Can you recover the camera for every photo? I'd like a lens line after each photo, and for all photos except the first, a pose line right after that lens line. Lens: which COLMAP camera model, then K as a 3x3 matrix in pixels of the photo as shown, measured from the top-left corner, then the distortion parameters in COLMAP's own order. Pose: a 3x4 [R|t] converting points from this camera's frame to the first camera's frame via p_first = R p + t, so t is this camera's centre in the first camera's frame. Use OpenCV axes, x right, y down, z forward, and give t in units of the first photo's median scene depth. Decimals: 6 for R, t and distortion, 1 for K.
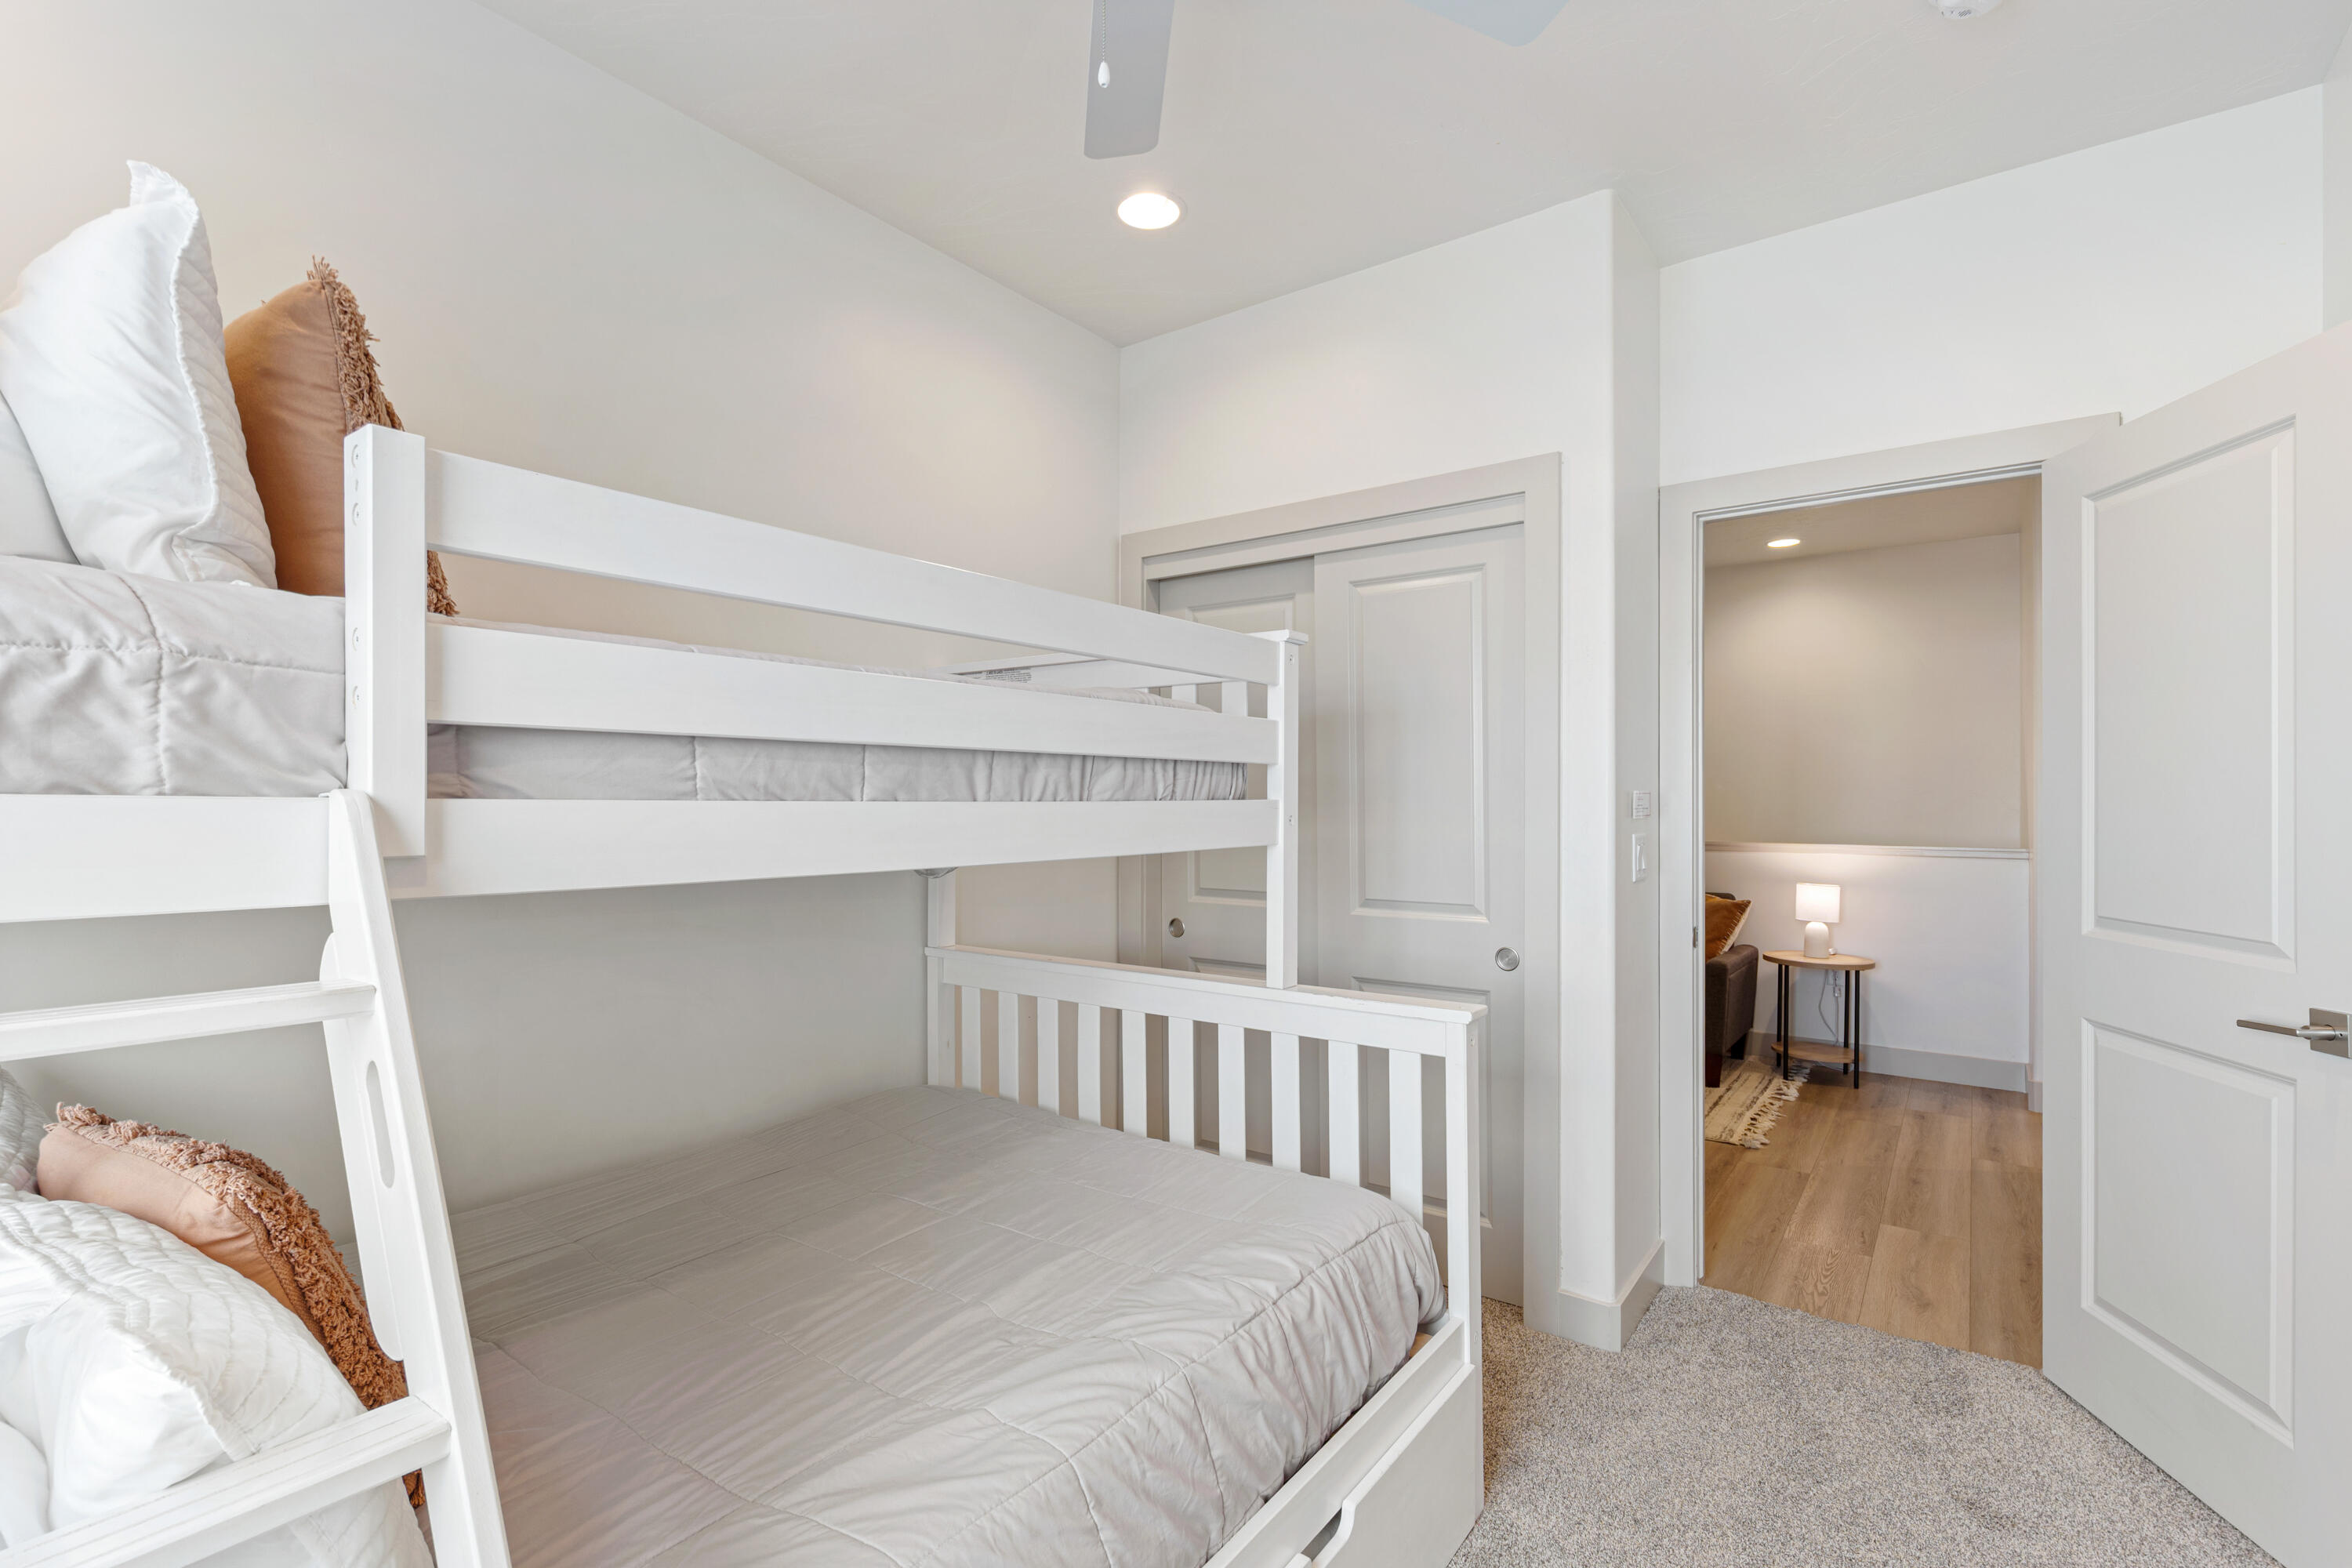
lens RADIAL K [[1072.4, 0, 1178.1], [0, 1072.4, 798.6], [0, 0, 1]] dist [0.013373, 0.000315]
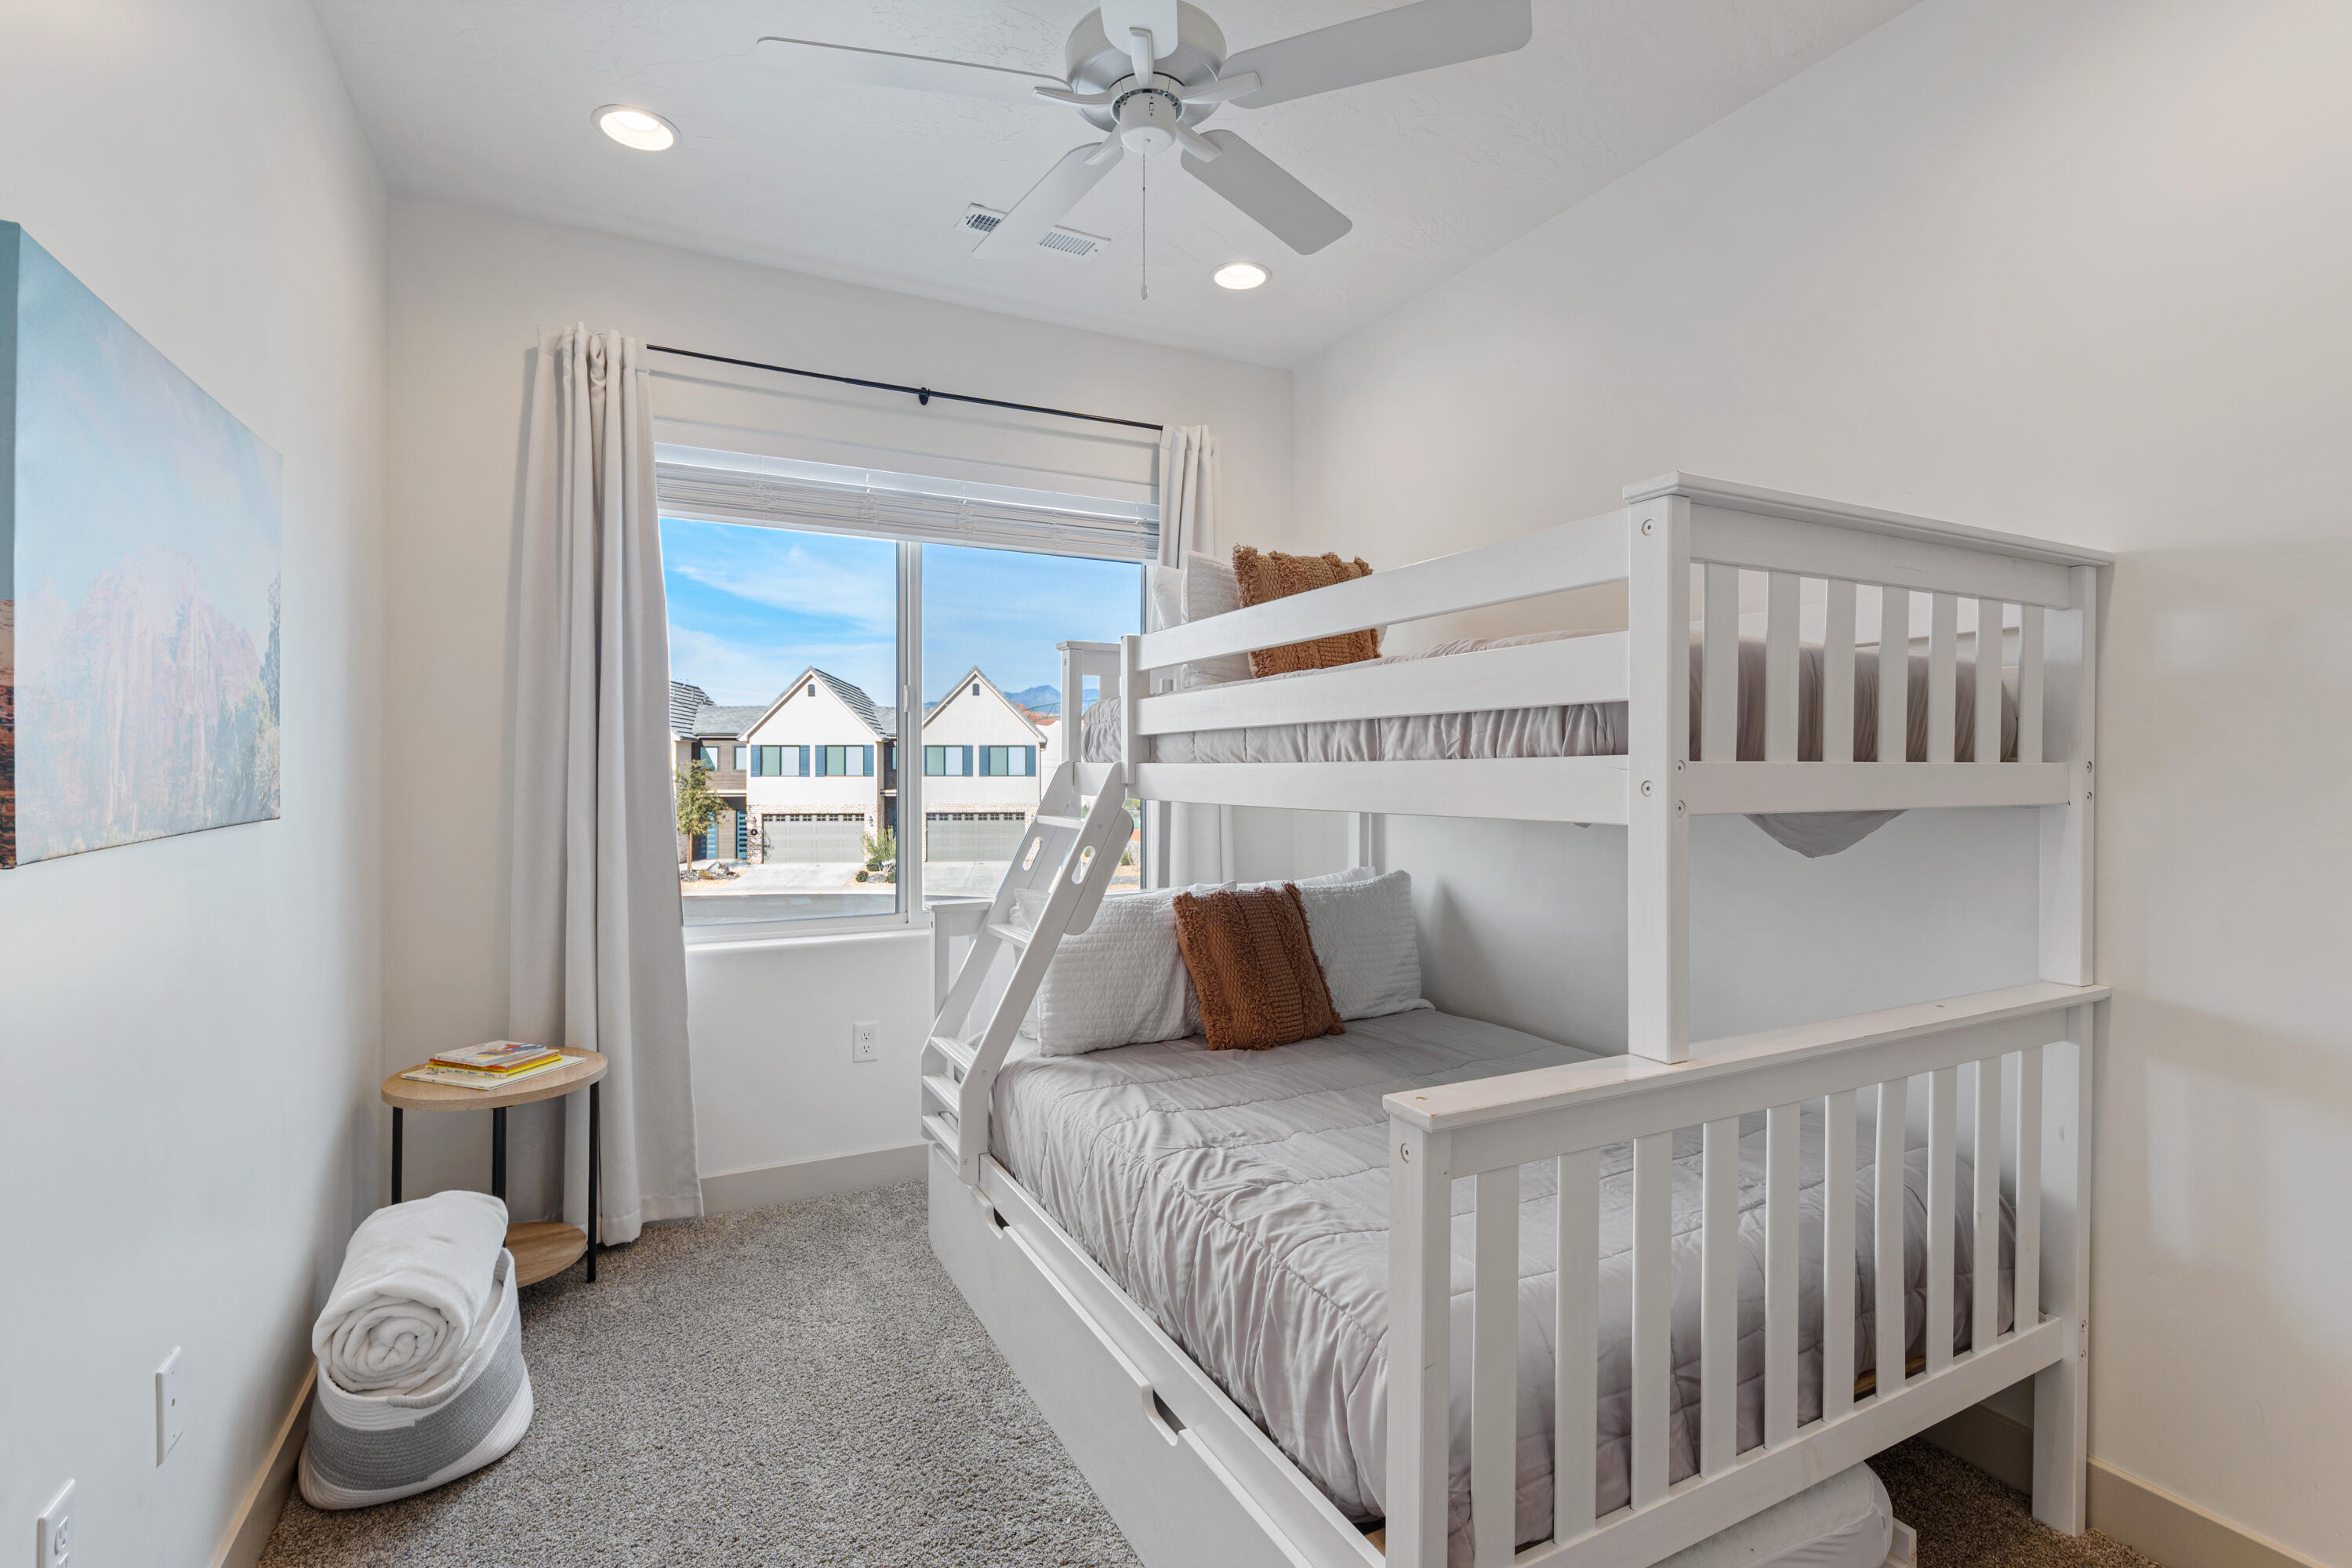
lens RADIAL K [[1072.4, 0, 1155.3], [0, 1072.4, 778.1], [0, 0, 1]] dist [0.013373, 0.000315]
pose [[-0.449379, 0.010930, -0.893274, 1.022281], [0.006995, 0.999938, 0.008716, 0.008833], [0.893314, -0.002332, -0.449427, 1.343311]]
